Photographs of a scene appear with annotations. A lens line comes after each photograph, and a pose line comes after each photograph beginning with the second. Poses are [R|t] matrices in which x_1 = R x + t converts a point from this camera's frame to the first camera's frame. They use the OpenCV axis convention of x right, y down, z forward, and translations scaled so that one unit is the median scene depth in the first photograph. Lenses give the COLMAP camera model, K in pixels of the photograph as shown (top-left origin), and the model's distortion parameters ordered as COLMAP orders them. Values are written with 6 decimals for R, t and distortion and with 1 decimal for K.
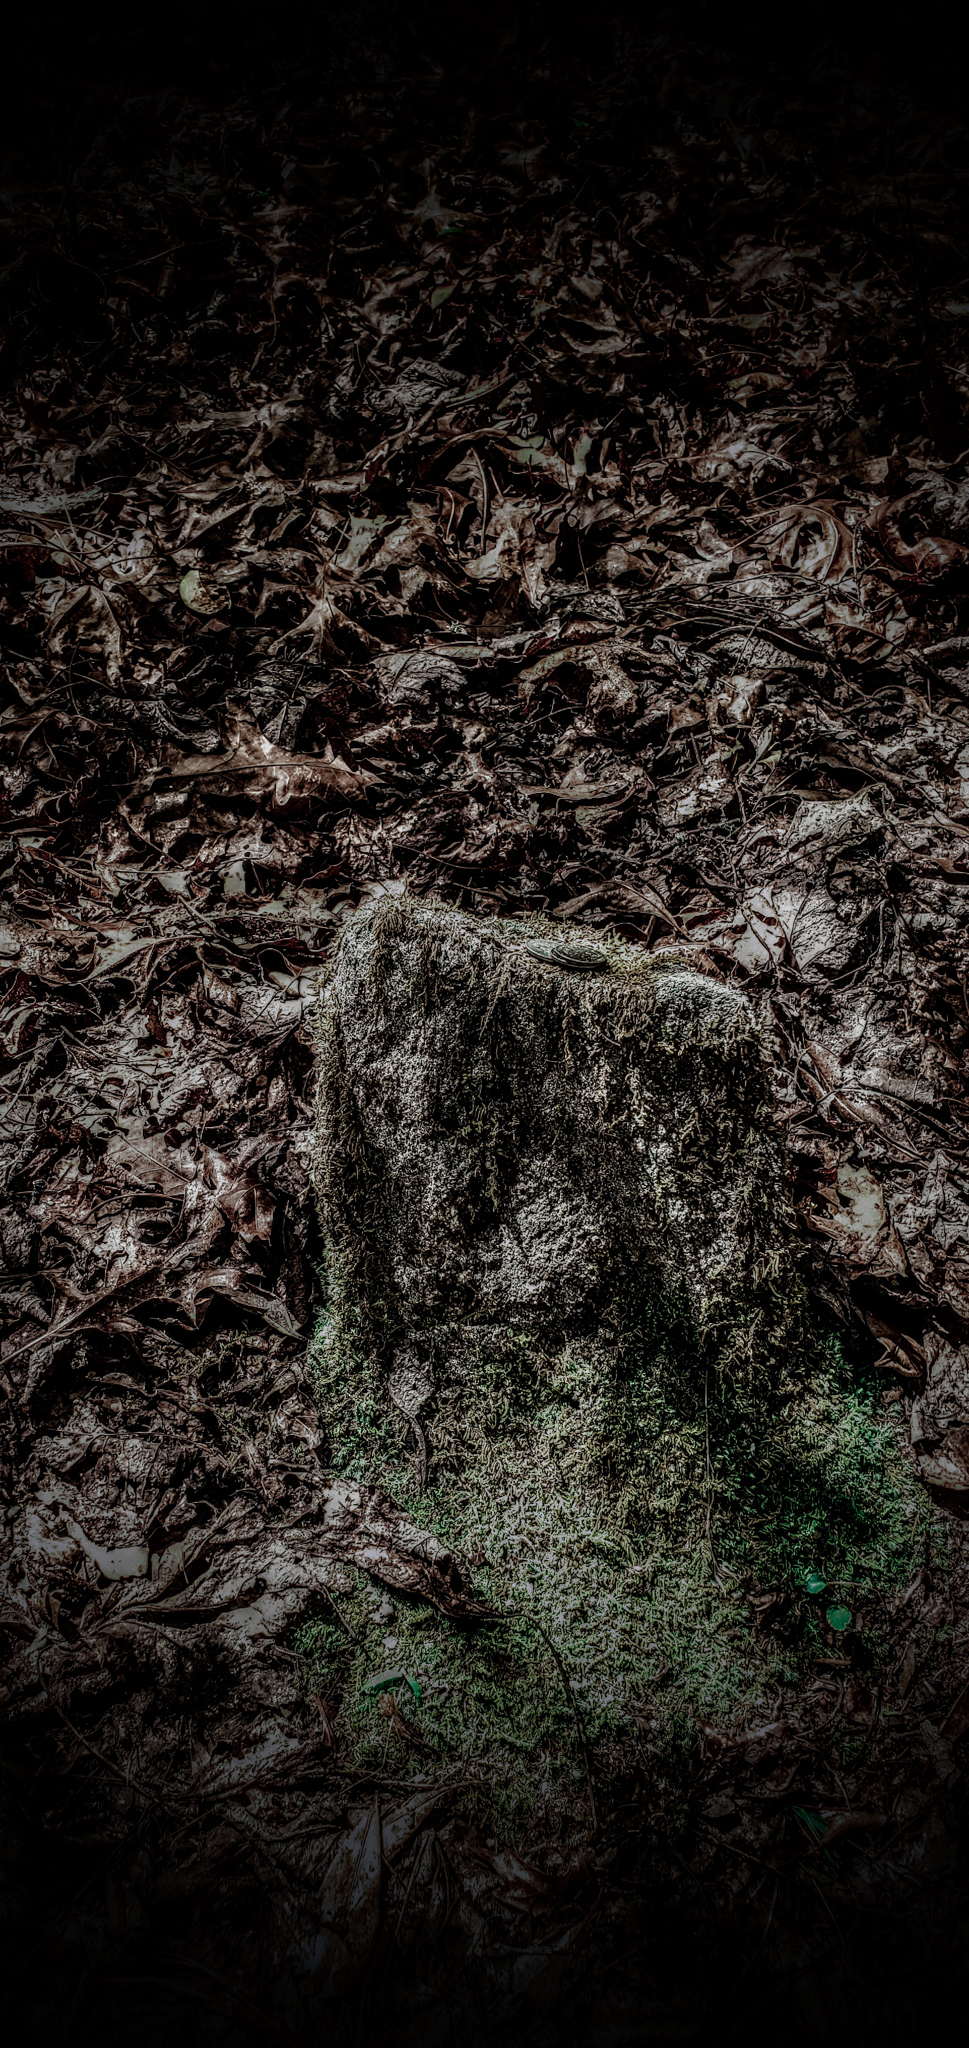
lens RADIAL K [[1602.0, 0, 463.8], [0, 1602.0, 1020.7], [0, 0, 1]] dist [0.196866, -0.553667]
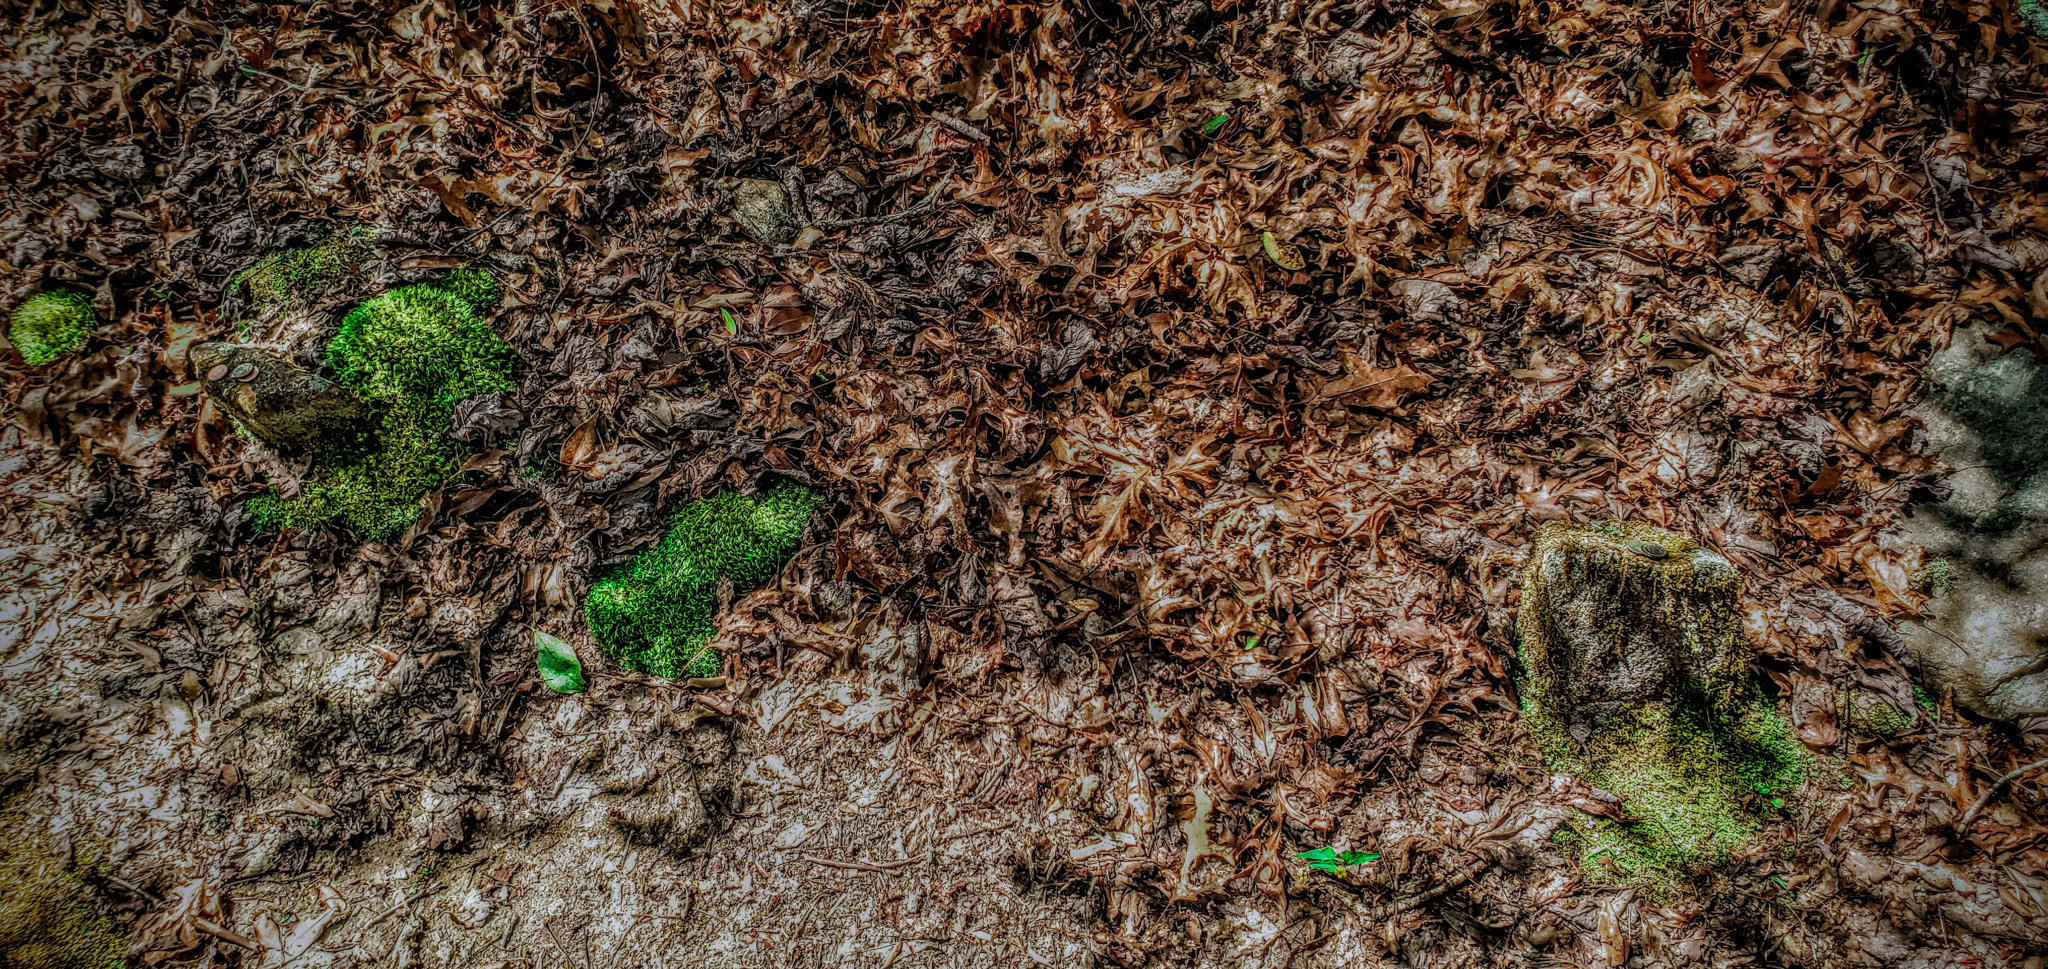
lens RADIAL K [[1602.0, 0, 1059.5], [0, 1602.0, 457.7], [0, 0, 1]] dist [0.196866, -0.553667]
pose [[0.991470, -0.127682, 0.026149, -0.699995], [0.119782, 0.971760, 0.203309, -0.639553], [-0.051370, -0.198443, 0.978765, -1.039577]]
